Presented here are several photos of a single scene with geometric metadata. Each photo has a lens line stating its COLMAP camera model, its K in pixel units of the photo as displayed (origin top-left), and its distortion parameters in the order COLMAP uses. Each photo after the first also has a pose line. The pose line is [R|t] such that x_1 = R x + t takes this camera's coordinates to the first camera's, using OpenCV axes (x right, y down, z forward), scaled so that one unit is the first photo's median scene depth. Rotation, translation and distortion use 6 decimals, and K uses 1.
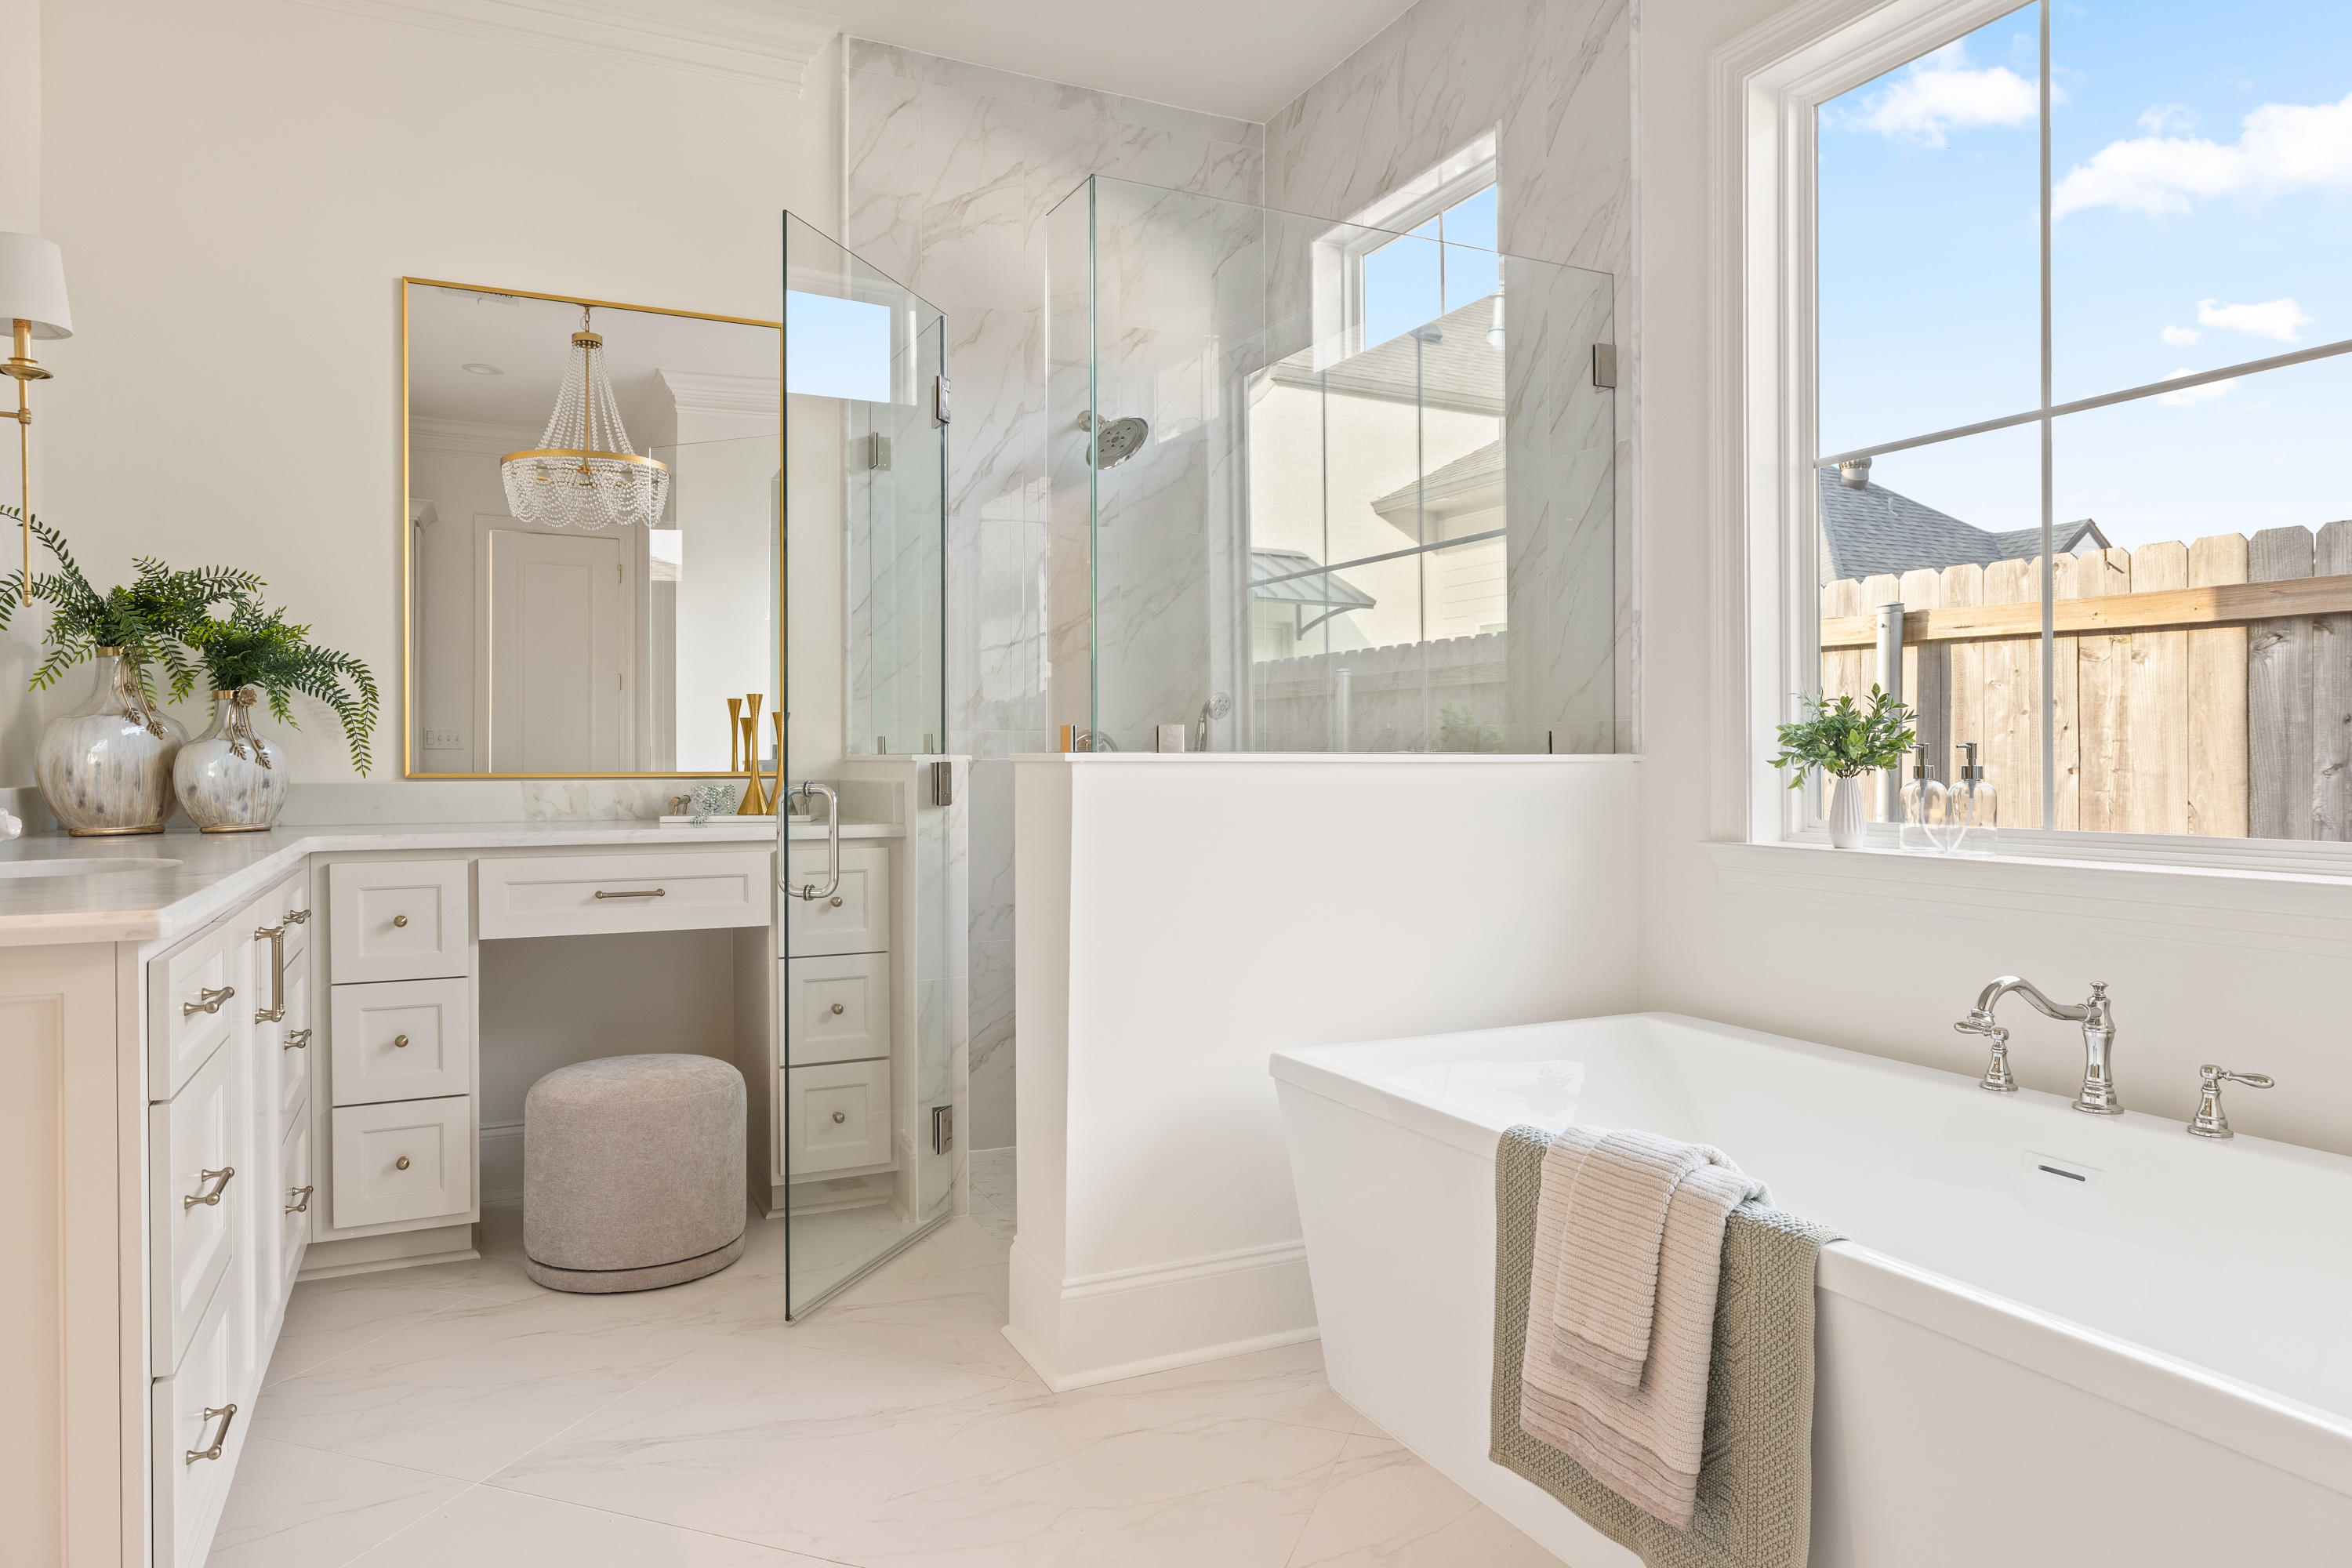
lens RADIAL K [[1474.0, 0, 1183.8], [0, 1474.0, 767.2], [0, 0, 1]] dist [-0.000017, 0.000245]
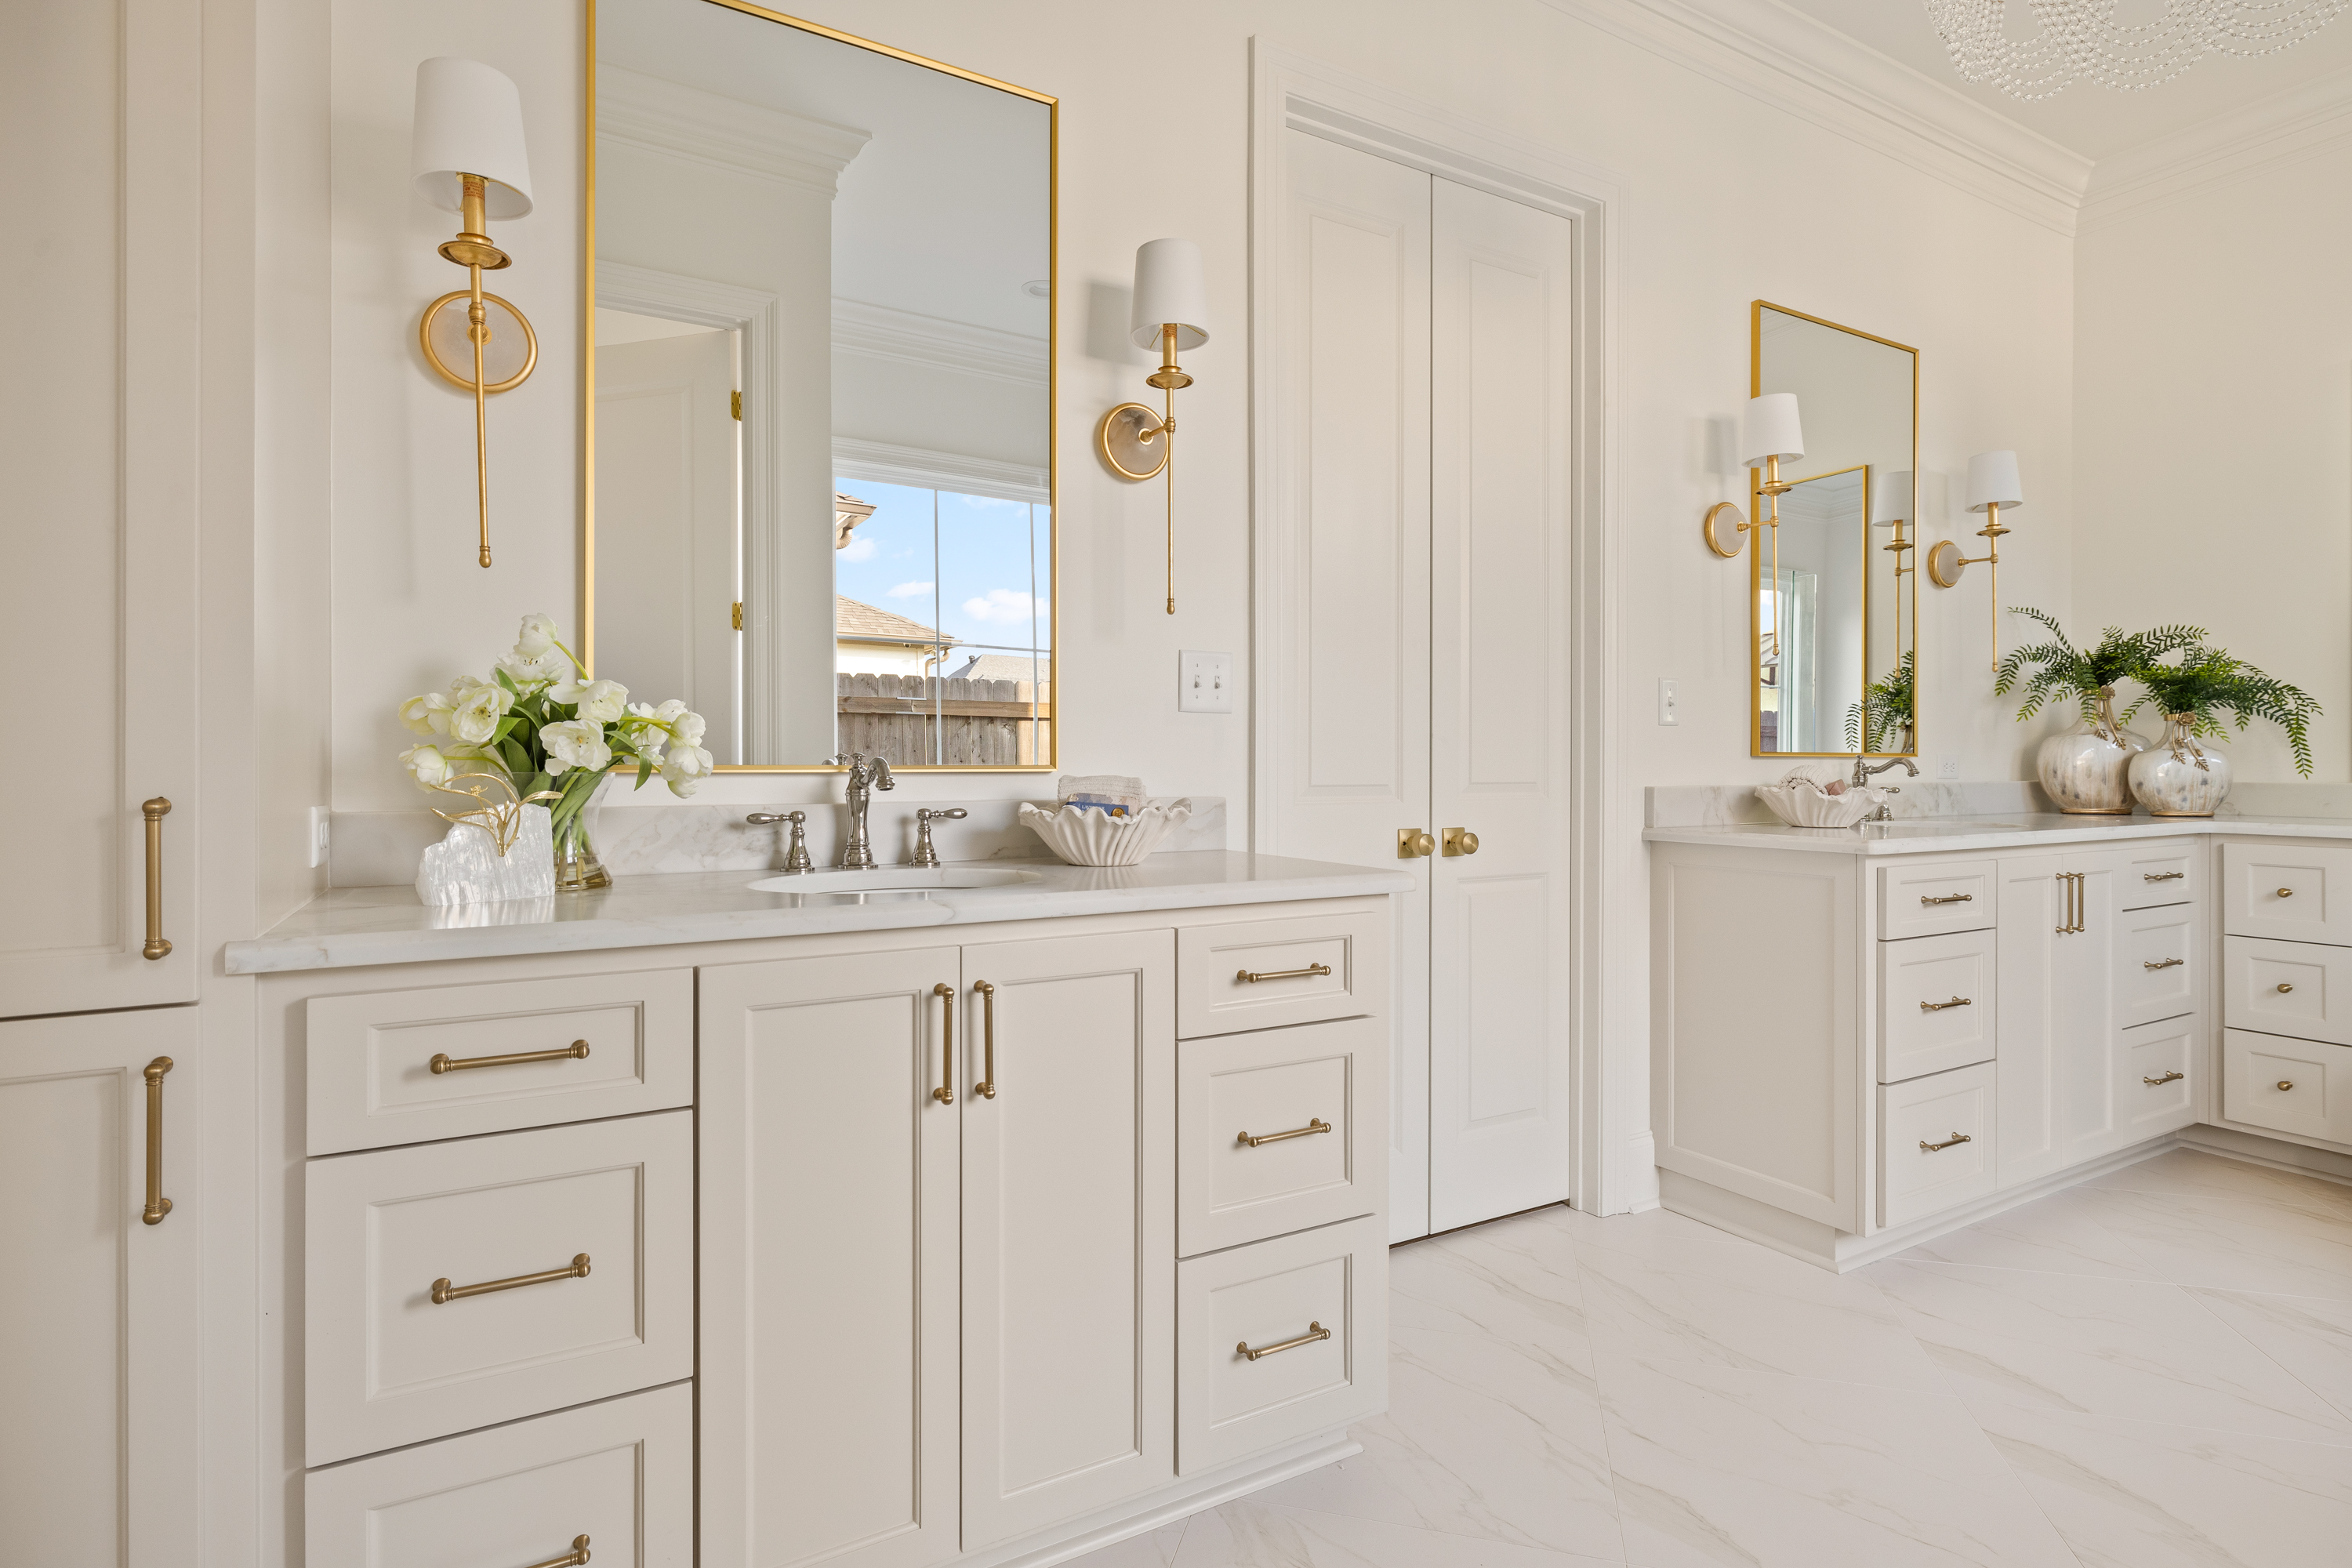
lens RADIAL K [[1192.0, 0, 1177.8], [0, 1192.0, 769.3], [0, 0, 1]] dist [-0.001565, 0.000121]
pose [[0.074748, 0.006790, -0.997179, 0.400380], [-0.008251, 0.999947, 0.006191, 0.000546], [0.997168, 0.007765, 0.074800, -0.017946]]
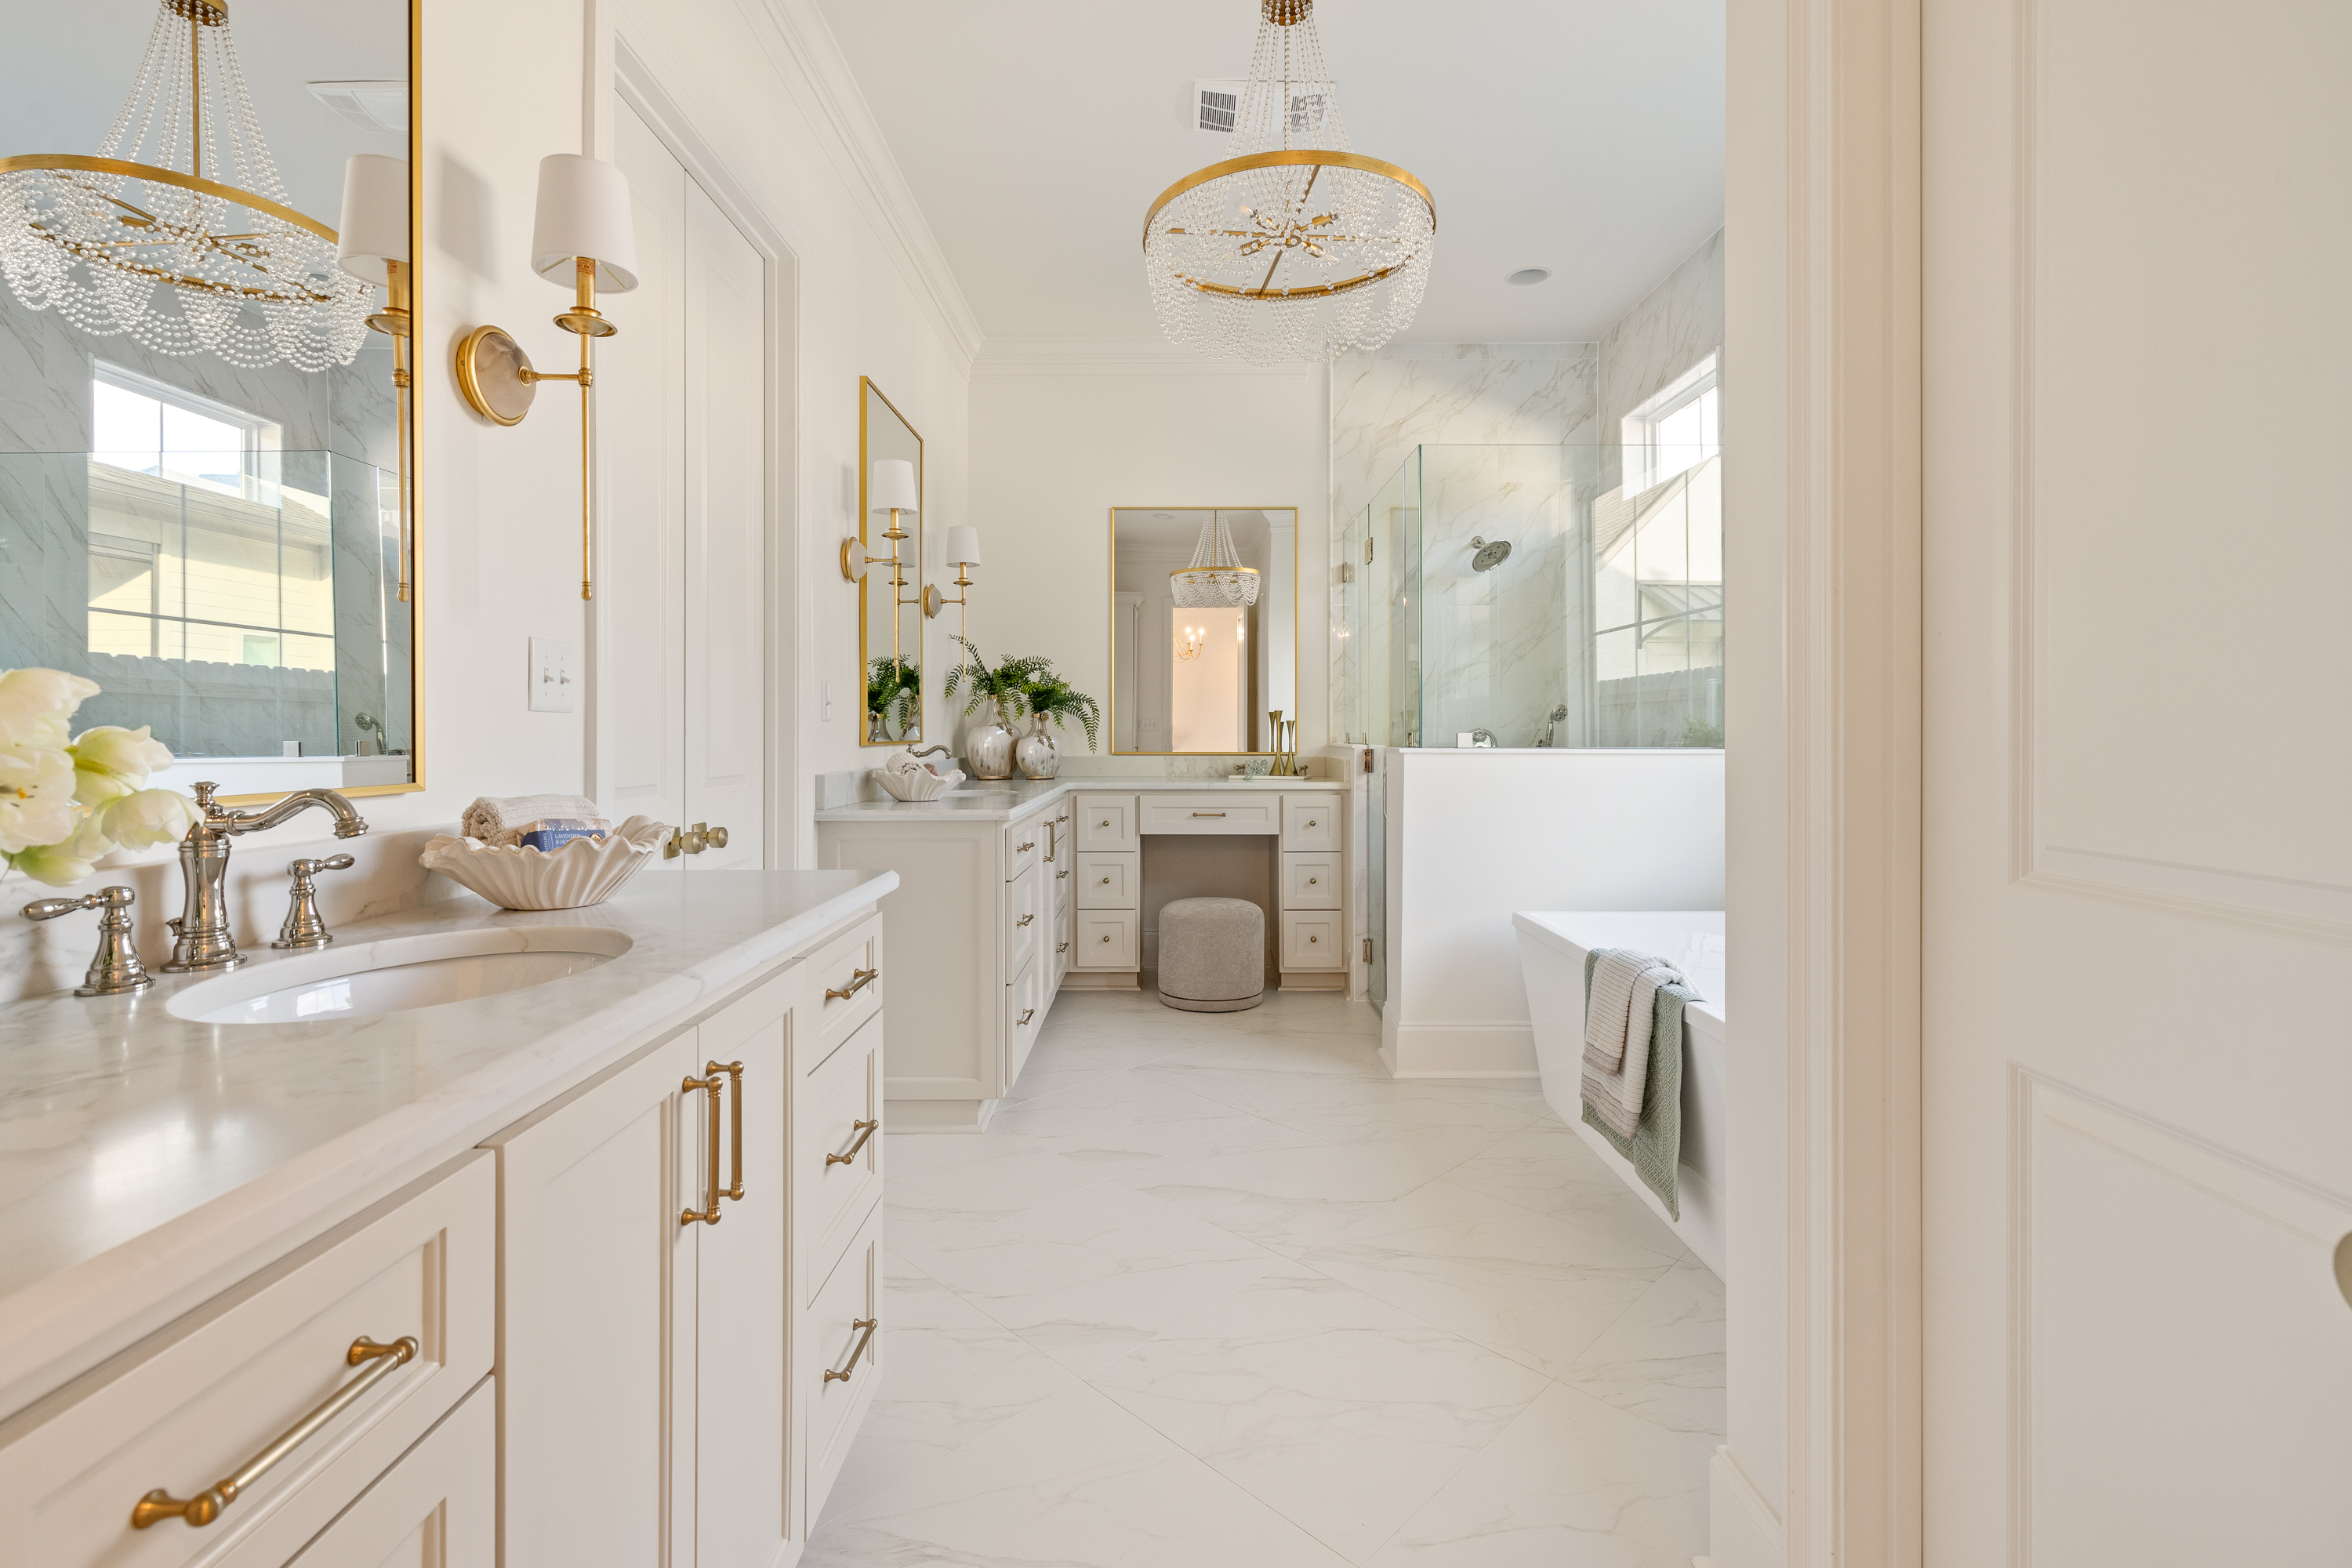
lens RADIAL K [[1051.3, 0, 1190.5], [0, 1051.3, 738.9], [0, 0, 1]] dist [0.001059, 0.000060]
pose [[0.904783, 0.005393, -0.425840, 0.209911], [-0.005193, 0.999985, 0.001629, -0.018646], [0.425842, 0.000737, 0.904797, -0.297207]]
